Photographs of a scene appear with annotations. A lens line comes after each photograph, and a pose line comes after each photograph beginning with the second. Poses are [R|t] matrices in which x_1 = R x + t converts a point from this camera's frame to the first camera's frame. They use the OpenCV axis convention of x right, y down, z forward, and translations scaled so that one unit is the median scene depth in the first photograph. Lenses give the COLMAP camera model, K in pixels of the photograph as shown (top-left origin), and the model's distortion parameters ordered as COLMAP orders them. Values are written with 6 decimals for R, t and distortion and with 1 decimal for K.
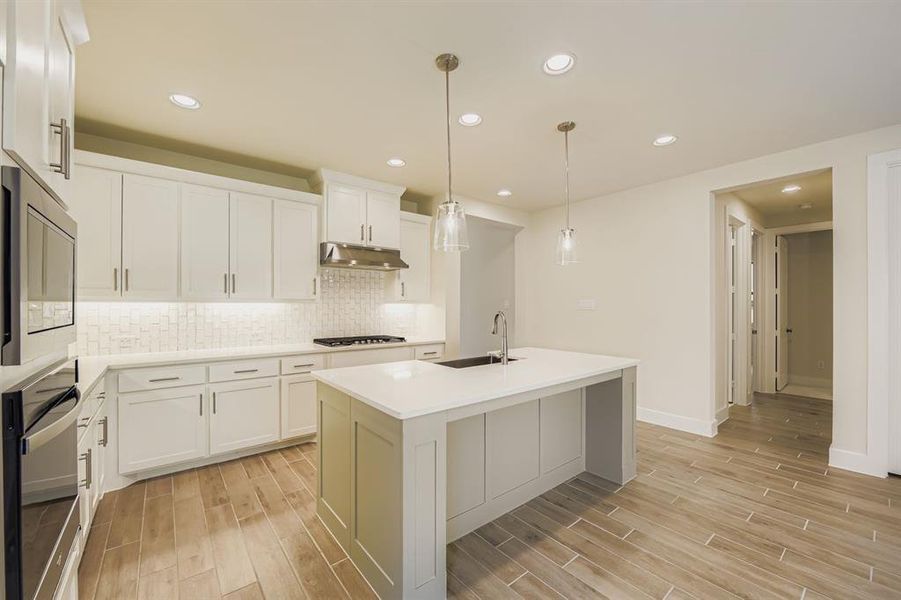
lens RADIAL K [[361.5, 0, 449.7], [0, 361.5, 306.0], [0, 0, 1]] dist [-0.010077, -0.000065]
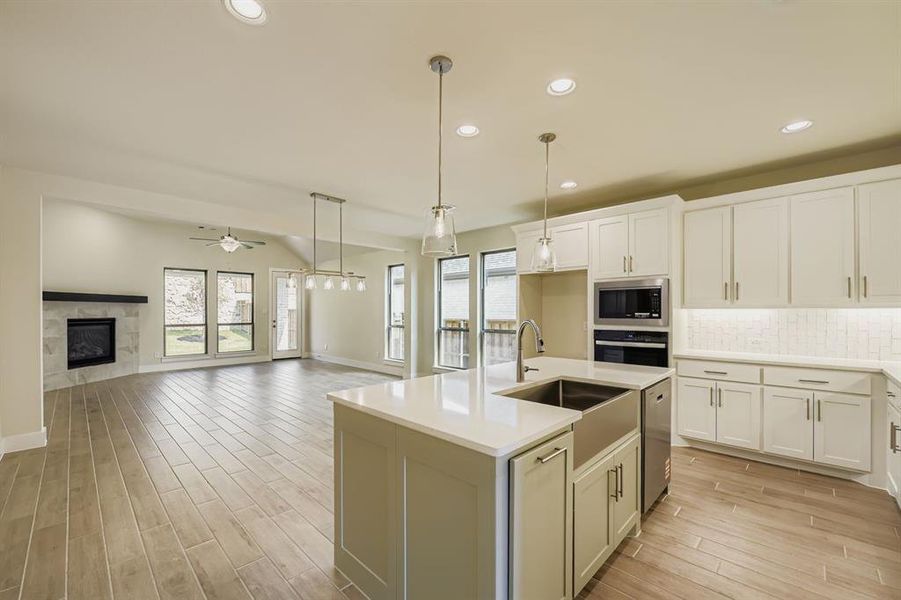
lens RADIAL K [[368.3, 0, 454.7], [0, 368.3, 311.6], [0, 0, 1]] dist [-0.009428, -0.000393]
pose [[-0.992069, 0.000457, -0.125693, 0.331320], [-0.000292, 0.999982, 0.005942, -0.005040], [0.125693, 0.005931, -0.992051, 1.479516]]
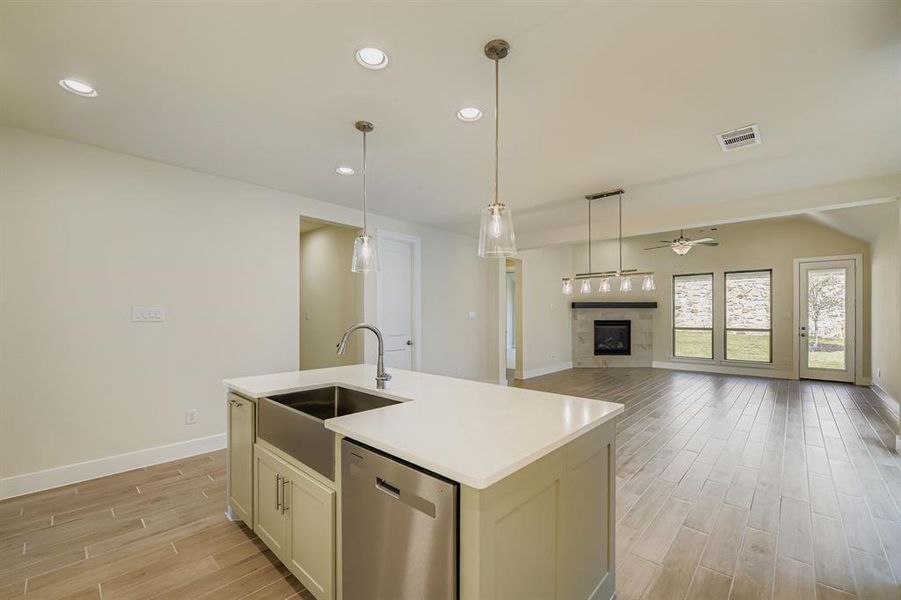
lens RADIAL K [[373.4, 0, 449.8], [0, 373.4, 312.8], [0, 0, 1]] dist [-0.001984, -0.000358]
pose [[-0.134612, 0.005366, 0.990884, -0.594325], [0.004533, 0.999978, -0.004799, -0.003029], [-0.990888, 0.003846, -0.134633, 0.778731]]
